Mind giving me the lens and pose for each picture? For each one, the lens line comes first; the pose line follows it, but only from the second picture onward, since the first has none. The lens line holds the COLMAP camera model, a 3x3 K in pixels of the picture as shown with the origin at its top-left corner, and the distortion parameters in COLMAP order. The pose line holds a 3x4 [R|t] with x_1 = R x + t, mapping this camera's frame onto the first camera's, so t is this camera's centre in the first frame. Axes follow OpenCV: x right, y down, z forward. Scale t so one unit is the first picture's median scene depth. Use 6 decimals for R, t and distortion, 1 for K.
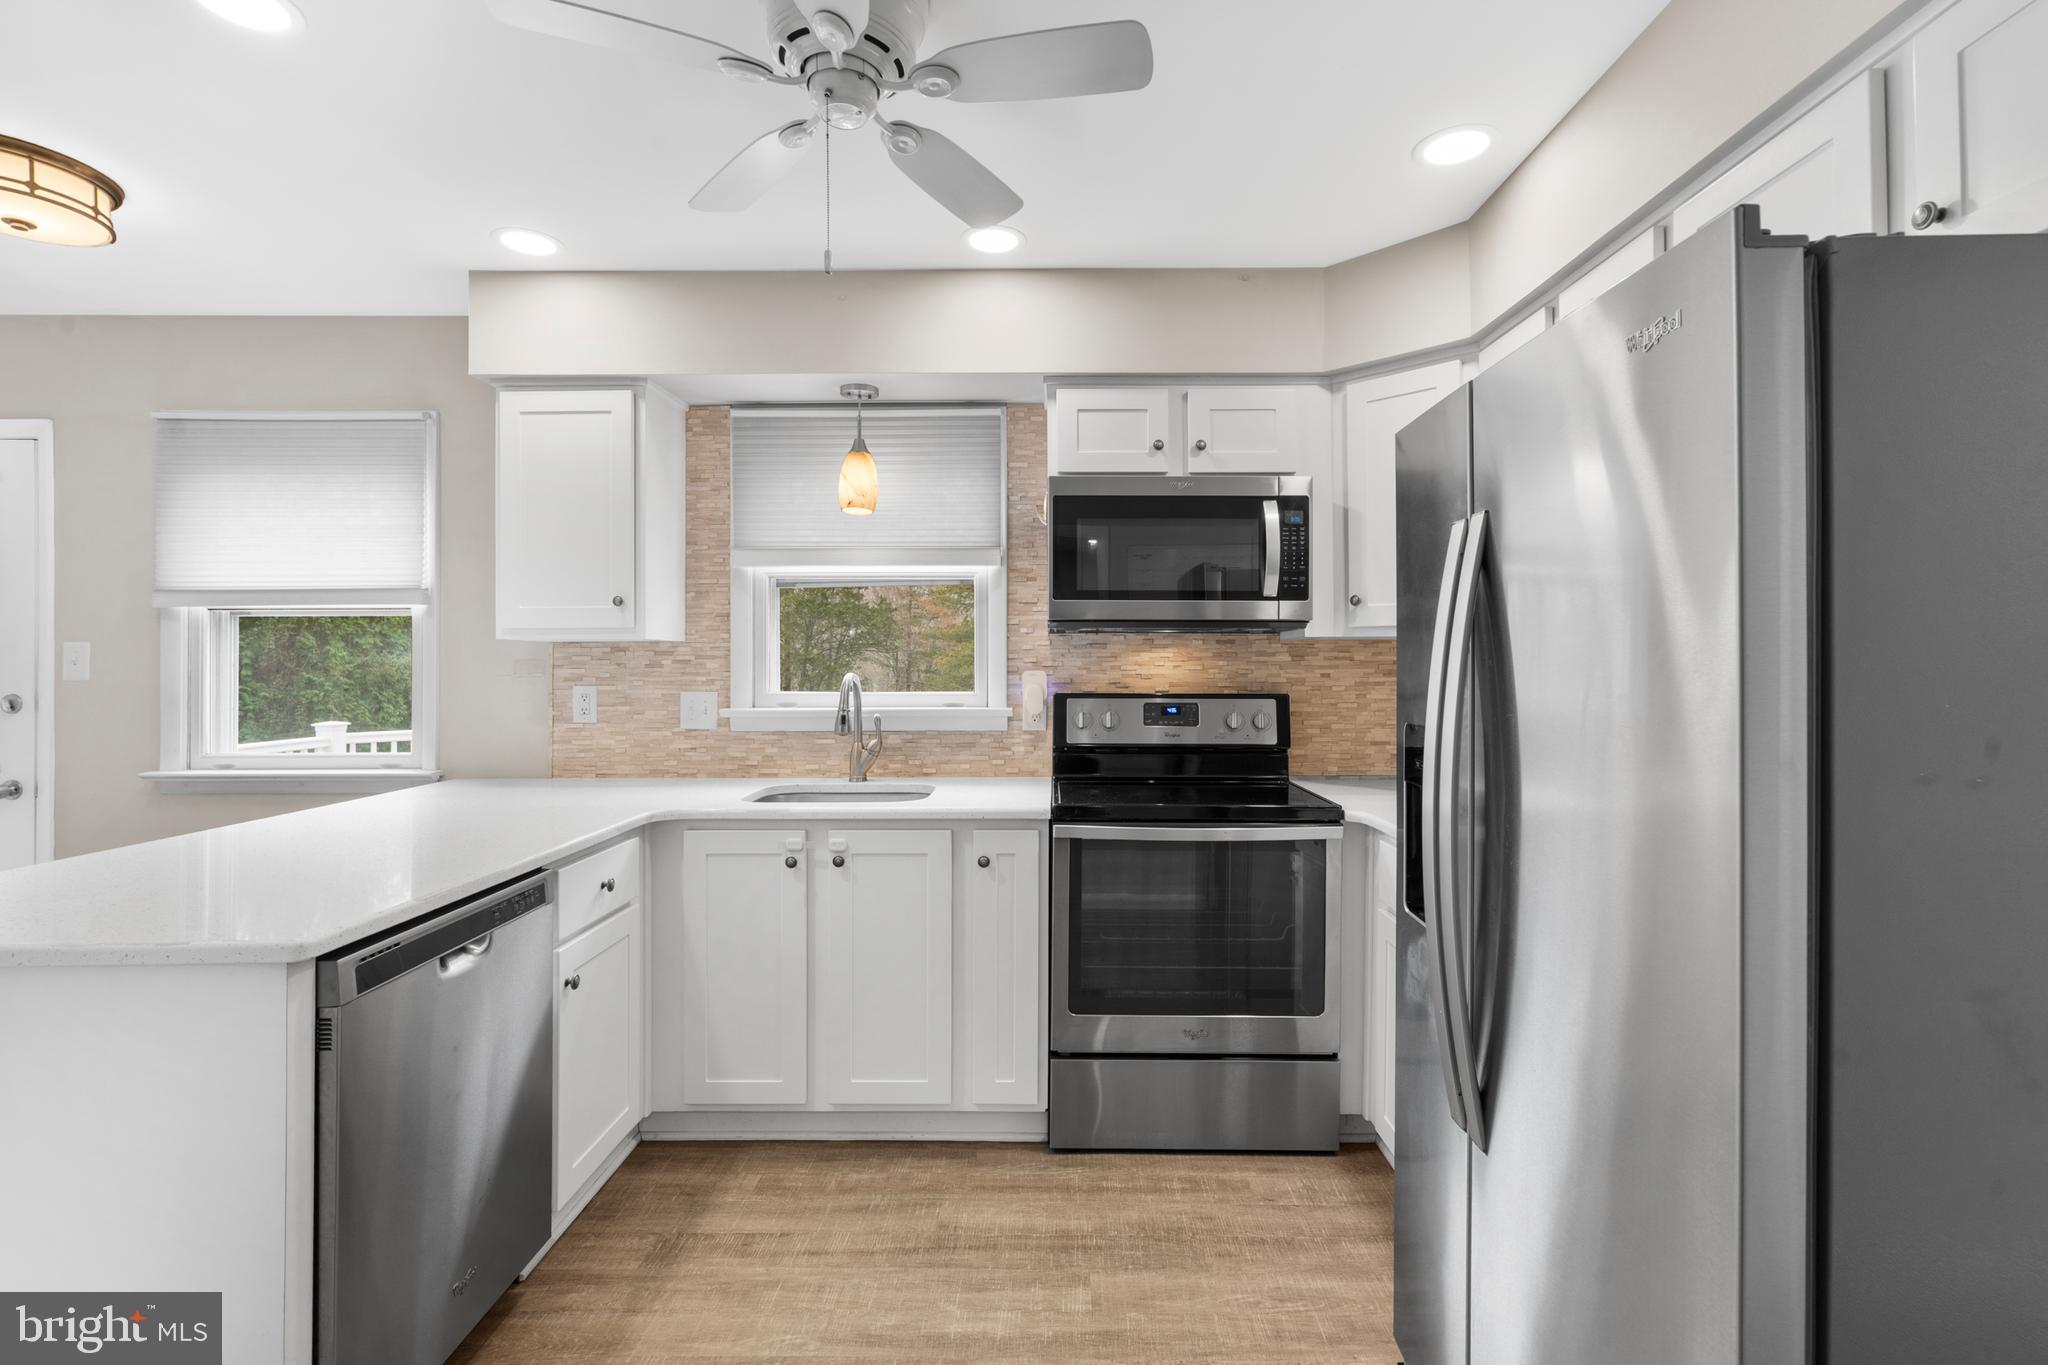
lens RADIAL K [[916.6, 0, 1032.3], [0, 916.6, 663.8], [0, 0, 1]] dist [-0.020219, 0.019948]
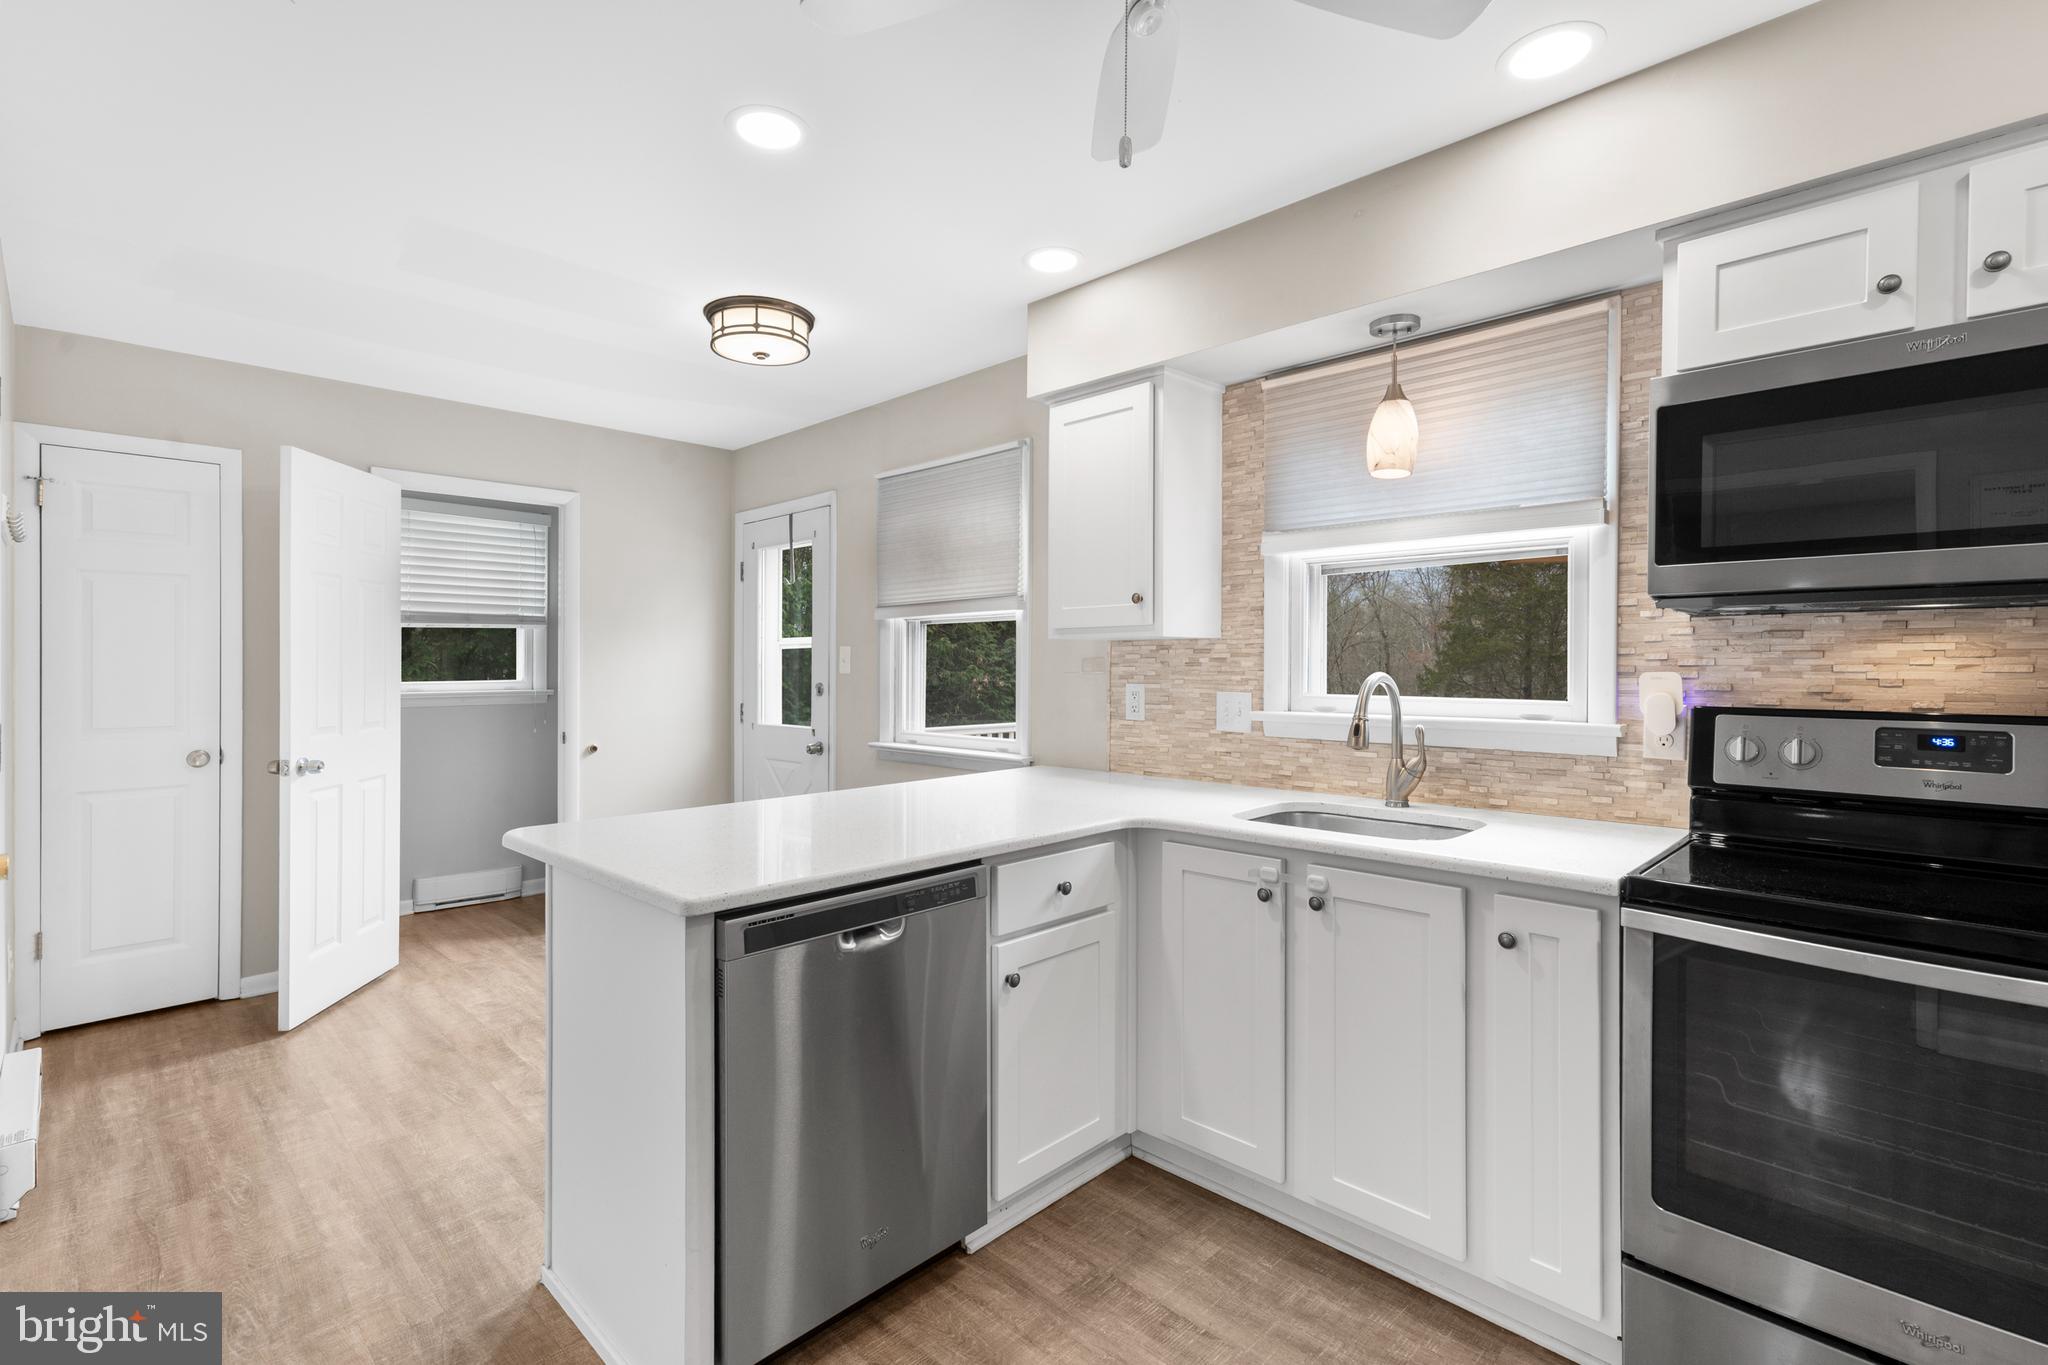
lens RADIAL K [[916.6, 0, 1032.3], [0, 916.6, 663.8], [0, 0, 1]] dist [-0.020219, 0.019948]
pose [[0.724700, 0.001412, -0.689063, 0.131988], [0.000108, 0.999998, 0.002162, -0.000109], [0.689065, -0.001641, 0.724698, 0.186981]]
